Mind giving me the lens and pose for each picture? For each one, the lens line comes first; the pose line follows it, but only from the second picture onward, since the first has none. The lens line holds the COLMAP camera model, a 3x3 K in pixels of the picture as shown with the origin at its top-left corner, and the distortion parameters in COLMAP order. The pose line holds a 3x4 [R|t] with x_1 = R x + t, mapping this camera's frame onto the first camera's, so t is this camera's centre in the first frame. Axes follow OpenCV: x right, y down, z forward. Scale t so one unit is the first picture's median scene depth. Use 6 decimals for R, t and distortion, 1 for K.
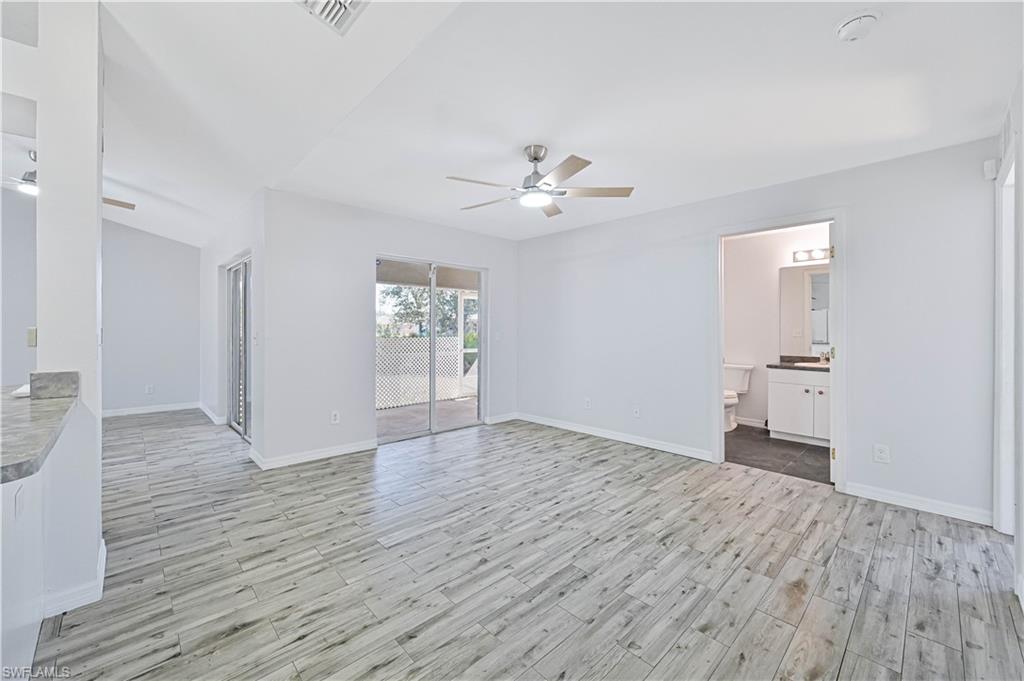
lens RADIAL K [[406.5, 0, 509.0], [0, 406.5, 333.6], [0, 0, 1]] dist [0.000908, 0.000225]
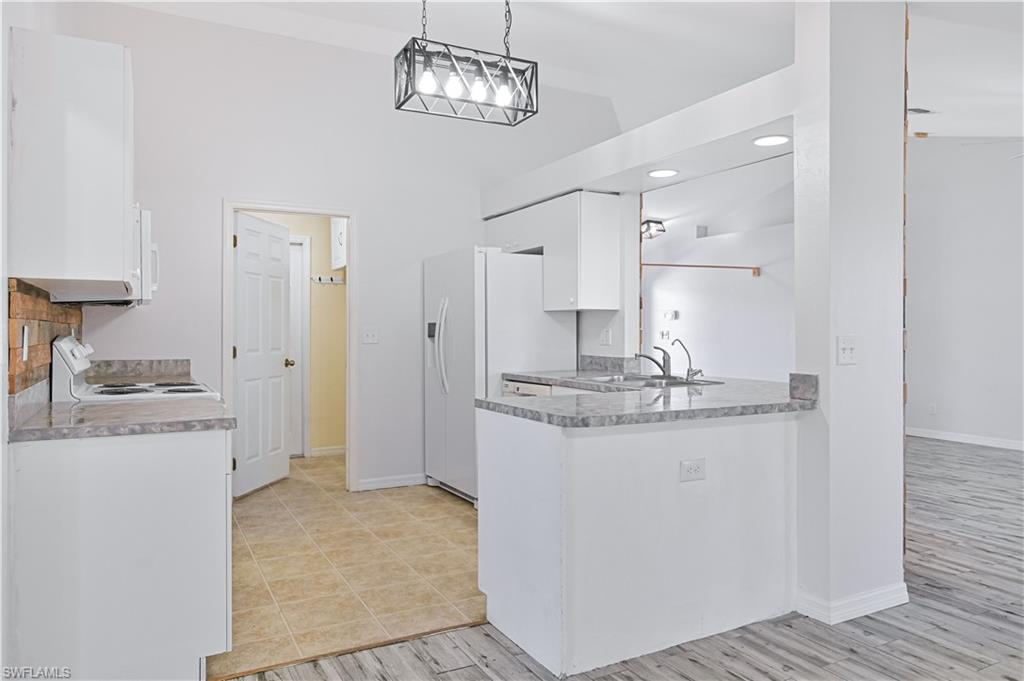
lens RADIAL K [[700.3, 0, 526.0], [0, 700.3, 329.5], [0, 0, 1]] dist [0.009069, -0.004274]
pose [[-0.255087, -0.004434, -0.966908, 0.492441], [-0.006710, 0.999974, -0.002815, -0.003800], [0.966895, 0.005770, -0.255110, 0.509392]]
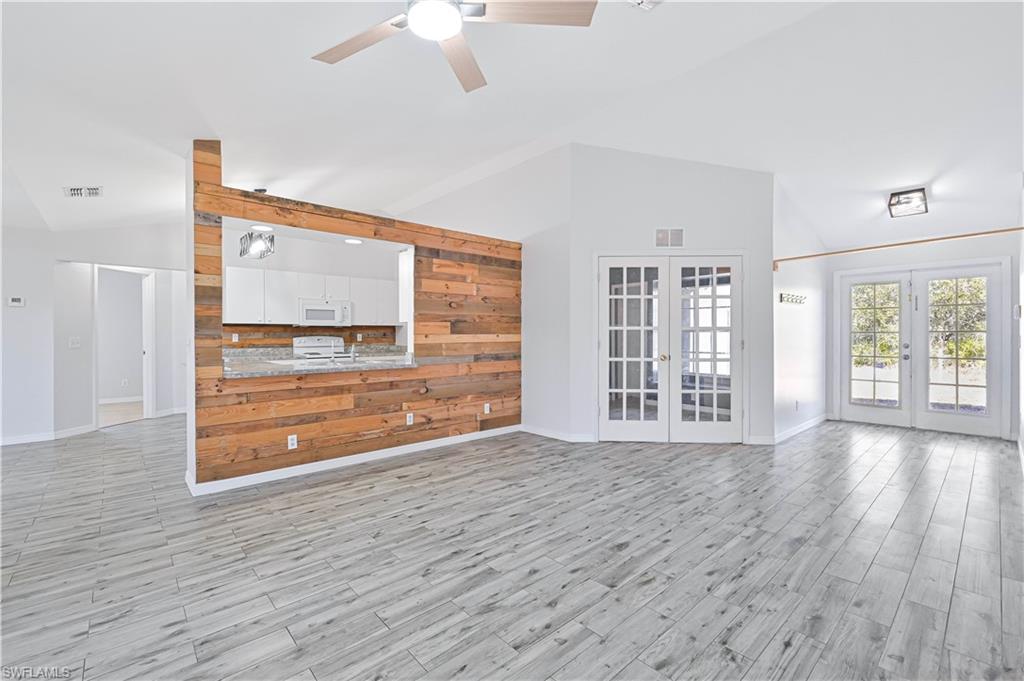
lens RADIAL K [[441.5, 0, 519.5], [0, 441.5, 333.4], [0, 0, 1]] dist [-0.003485, -0.001116]
pose [[-0.999953, 0.000438, 0.009702, -1.775710], [0.000493, 0.999984, 0.005678, -0.024007], [-0.009700, 0.005683, -0.999937, 2.086510]]
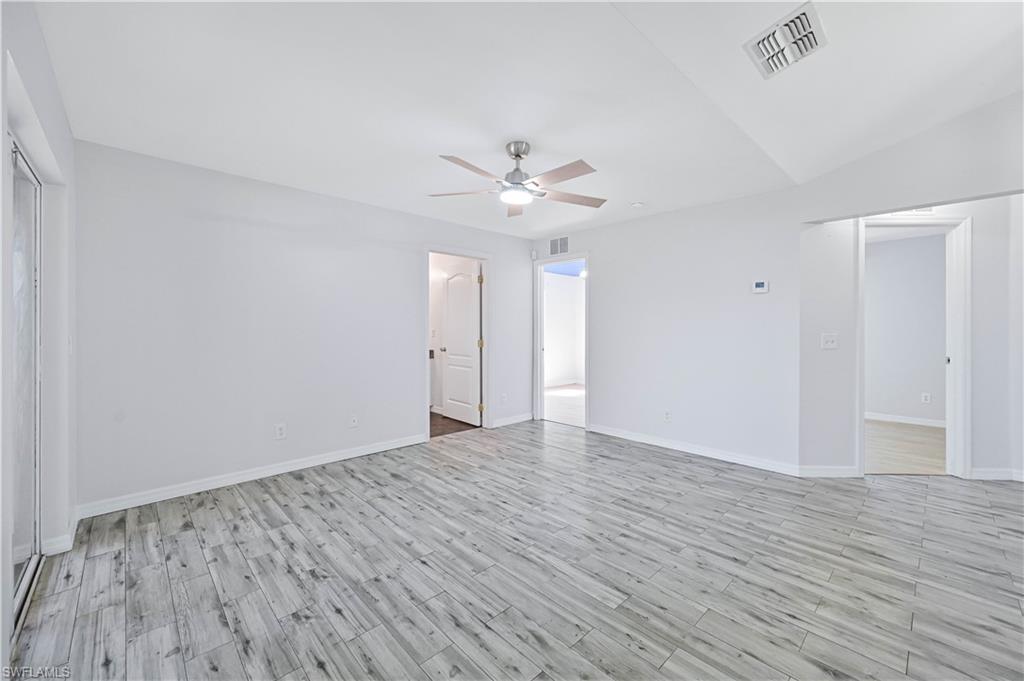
lens RADIAL K [[406.5, 0, 518.4], [0, 406.5, 330.8], [0, 0, 1]] dist [0.000908, 0.000225]
pose [[-0.007974, -0.004979, 0.999956, -0.963104], [0.006936, 0.999963, 0.005035, -0.014006], [-0.999944, 0.006975, -0.007939, 1.054352]]
